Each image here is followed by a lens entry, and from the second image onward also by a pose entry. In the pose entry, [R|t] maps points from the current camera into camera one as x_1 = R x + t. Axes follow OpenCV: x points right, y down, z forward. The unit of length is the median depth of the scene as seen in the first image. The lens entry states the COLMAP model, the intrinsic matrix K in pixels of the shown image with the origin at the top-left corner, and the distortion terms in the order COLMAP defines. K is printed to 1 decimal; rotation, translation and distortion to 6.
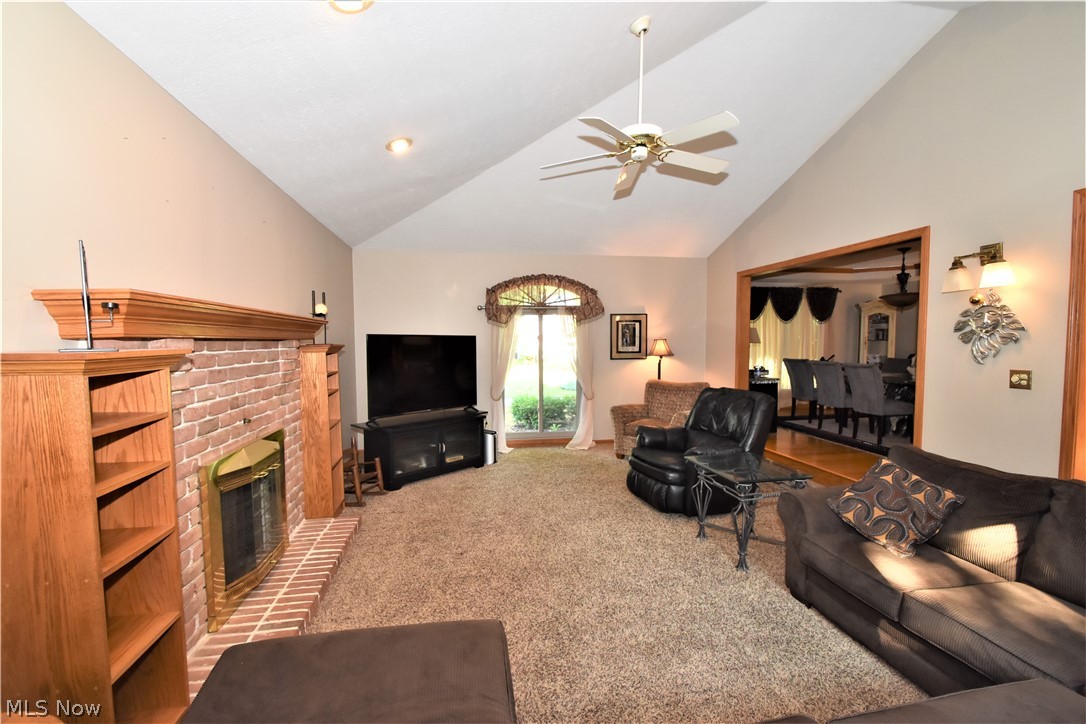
lens RADIAL K [[472.3, 0, 544.6], [0, 472.3, 367.3], [0, 0, 1]] dist [0.017632, -0.021271]
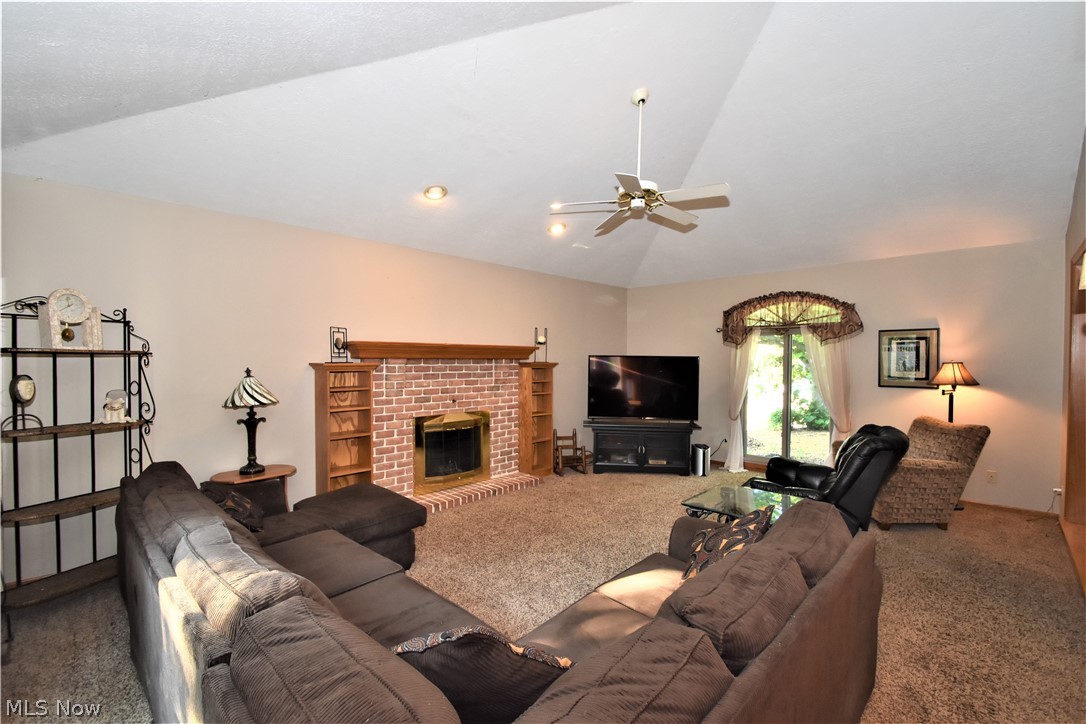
lens RADIAL K [[472.3, 0, 544.6], [0, 472.3, 367.3], [0, 0, 1]] dist [0.017632, -0.021271]
pose [[0.585401, 0.022587, -0.810429, 0.523157], [-0.054634, 0.998439, -0.011637, -0.010086], [0.808901, 0.051089, 0.585721, 0.074567]]
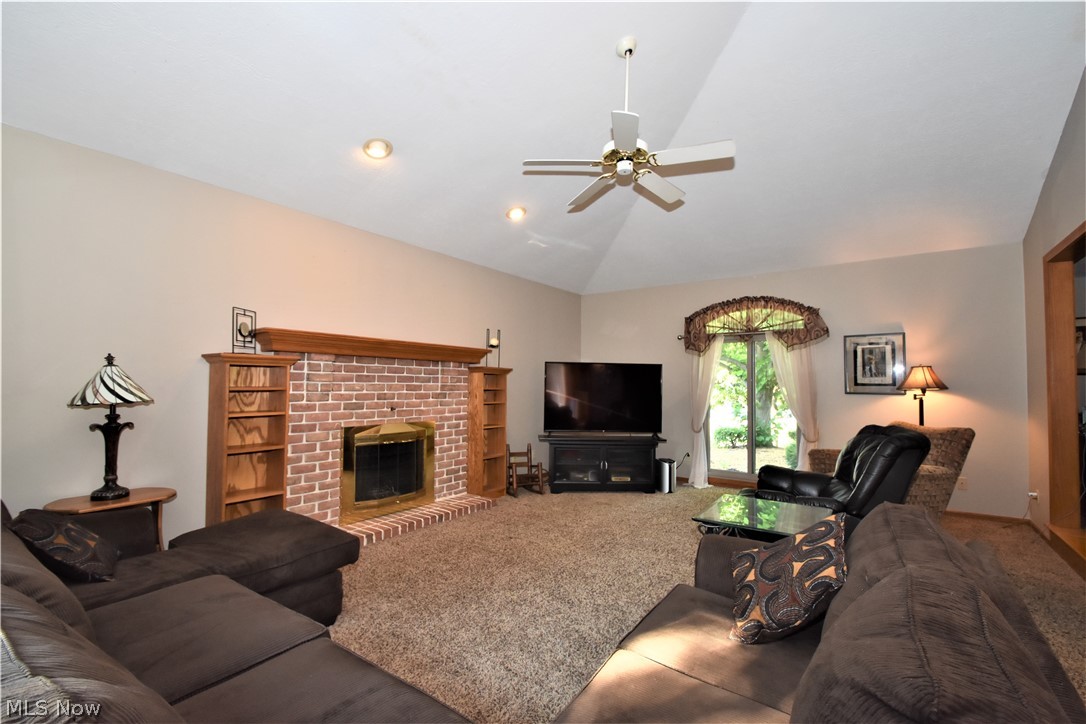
lens RADIAL K [[472.3, 0, 544.6], [0, 472.3, 367.3], [0, 0, 1]] dist [0.017632, -0.021271]
pose [[0.693343, -0.015292, -0.720446, 0.409404], [-0.054463, 0.995803, -0.073551, 0.028301], [0.718547, 0.090233, 0.689600, 0.112505]]
